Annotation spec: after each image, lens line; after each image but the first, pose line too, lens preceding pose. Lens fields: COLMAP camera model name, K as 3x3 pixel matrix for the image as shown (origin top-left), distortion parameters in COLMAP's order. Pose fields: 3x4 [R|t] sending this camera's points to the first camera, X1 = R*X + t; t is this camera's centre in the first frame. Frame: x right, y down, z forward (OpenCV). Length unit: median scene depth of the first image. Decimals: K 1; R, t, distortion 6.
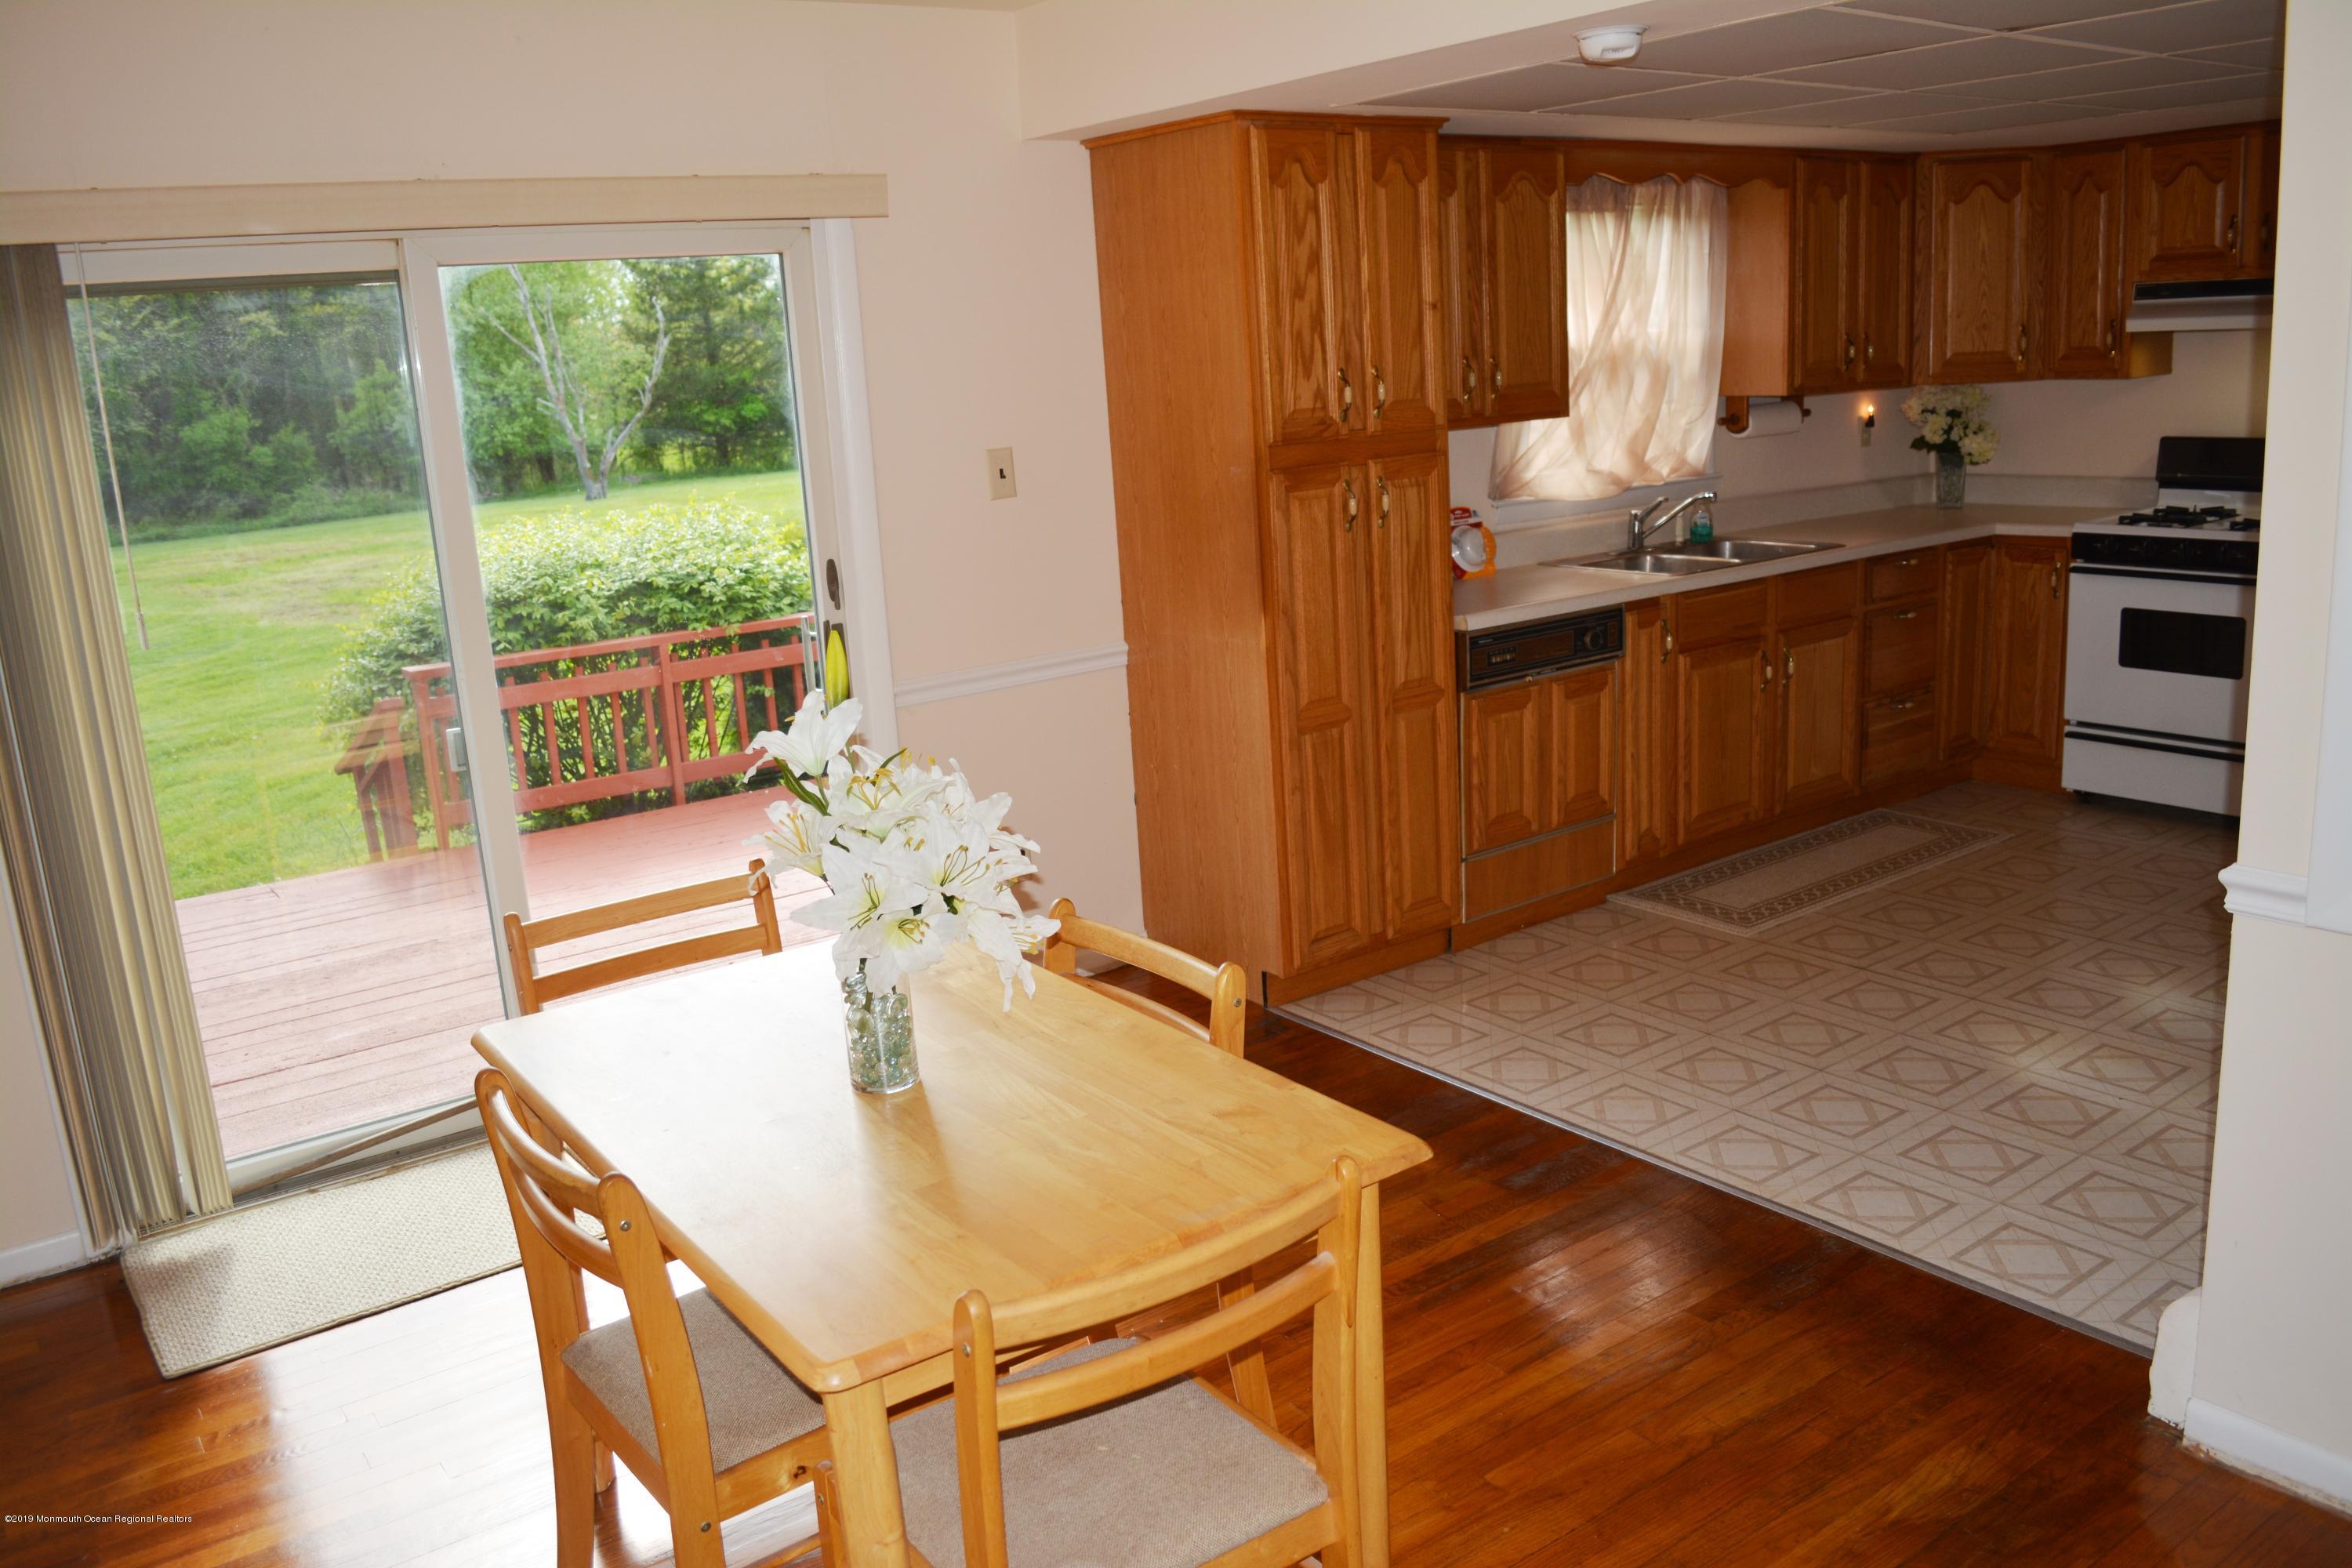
lens RADIAL K [[1838.3, 0, 1176.0], [0, 1838.3, 784.0], [0, 0, 1]] dist [-0.078240, 0.005648]
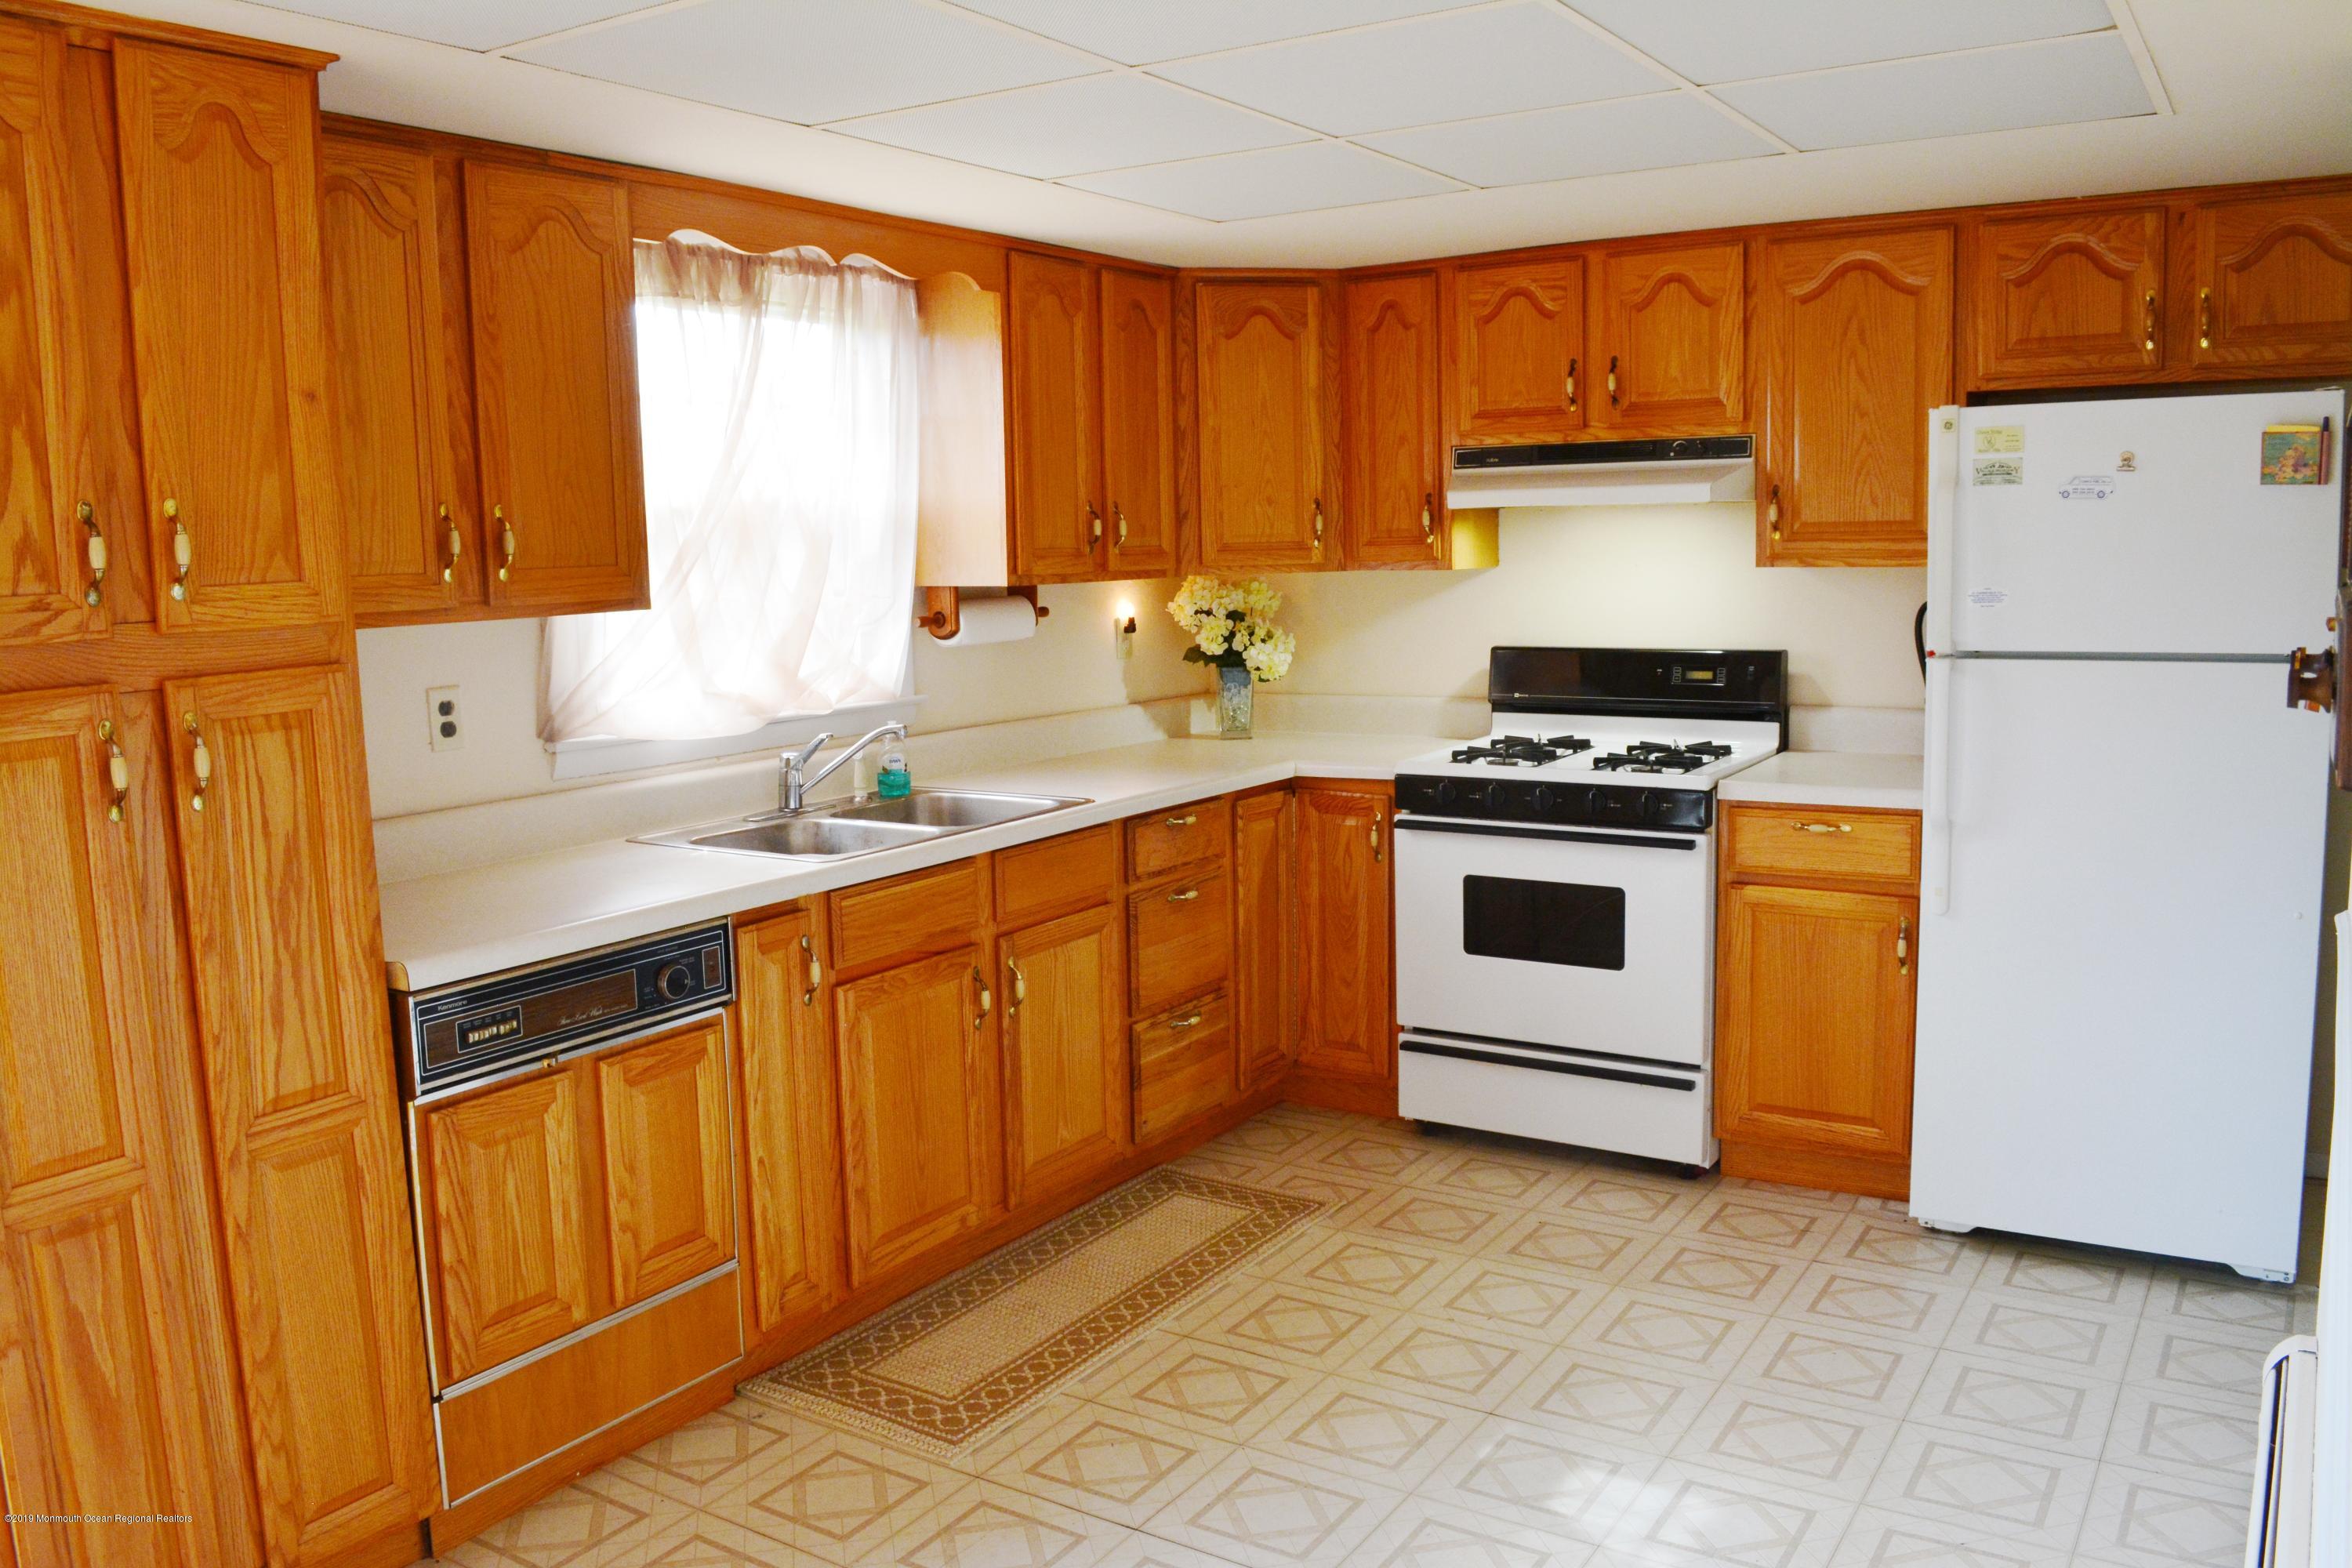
lens RADIAL K [[1838.3, 0, 1176.0], [0, 1838.3, 784.0], [0, 0, 1]] dist [-0.078240, 0.005648]
pose [[0.933780, -0.011150, 0.357675, 0.146760], [0.051642, 0.993250, -0.103859, -0.063062], [-0.354103, 0.115453, 0.928053, 0.338380]]
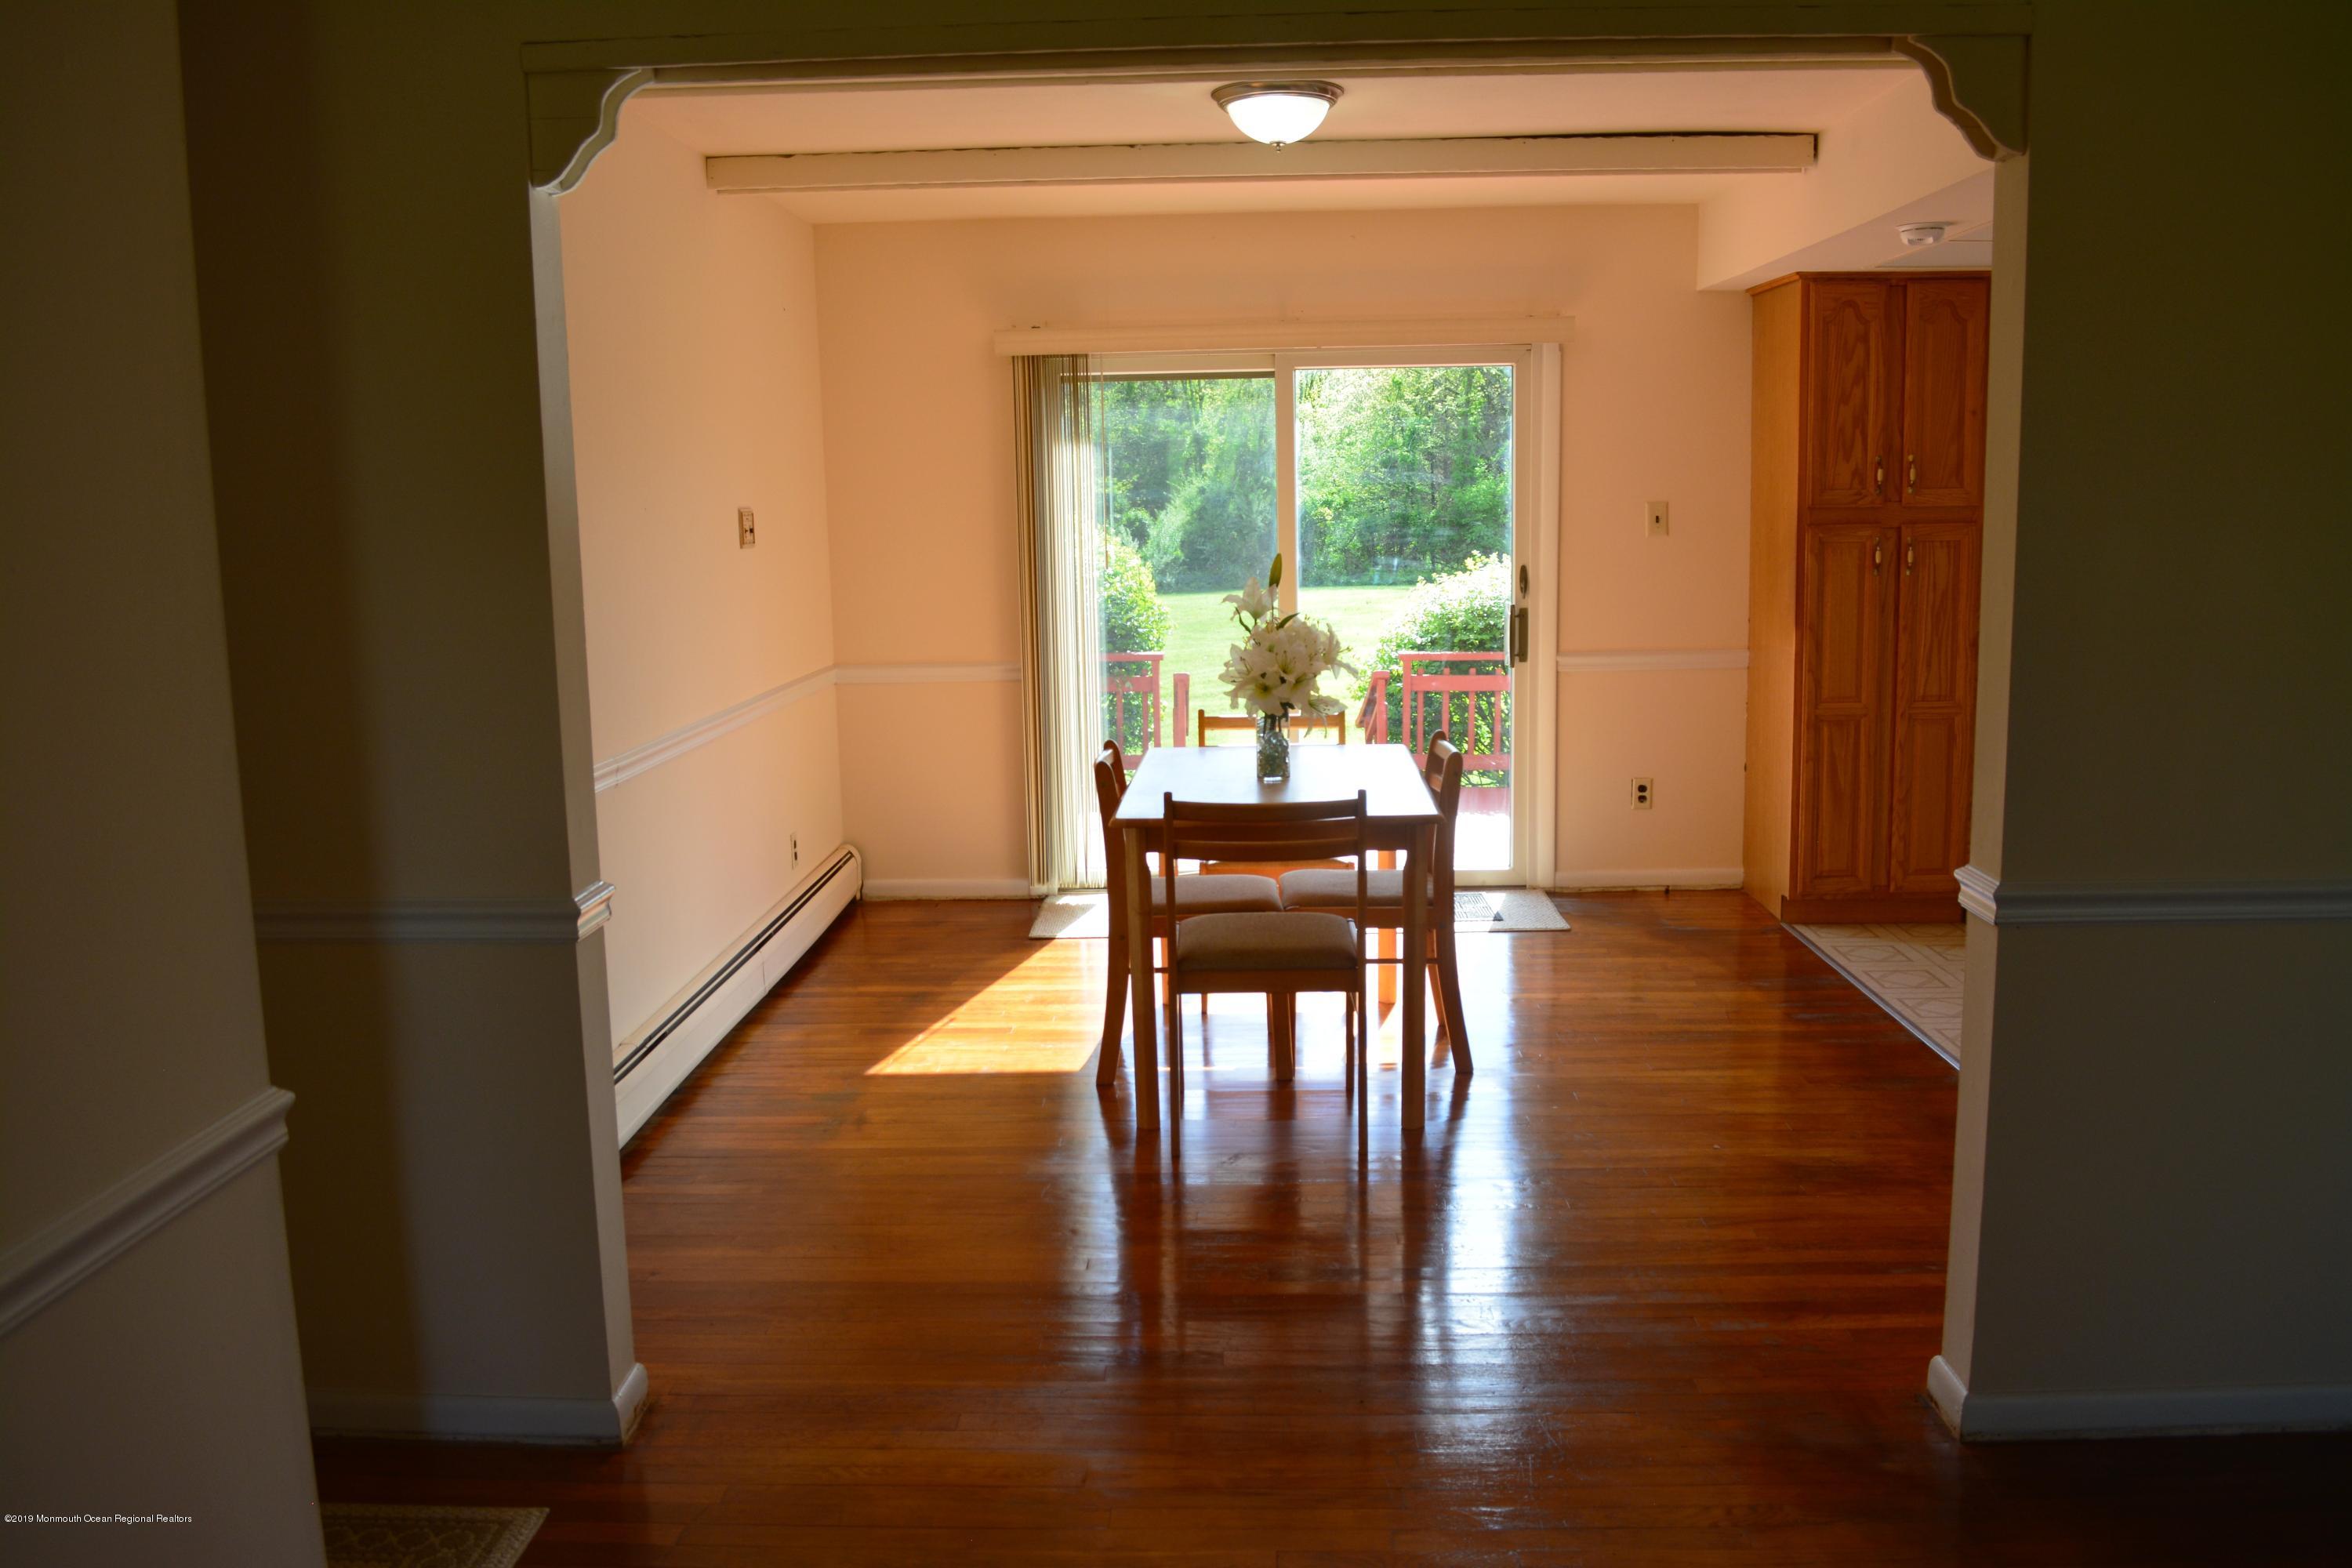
lens RADIAL K [[1838.3, 0, 1176.0], [0, 1838.3, 784.0], [0, 0, 1]] dist [-0.078240, 0.005648]
pose [[0.785320, 0.142052, -0.602572, 0.398735], [-0.170909, 0.985241, 0.009522, 0.068955], [0.595031, 0.095508, 0.798007, -0.278016]]
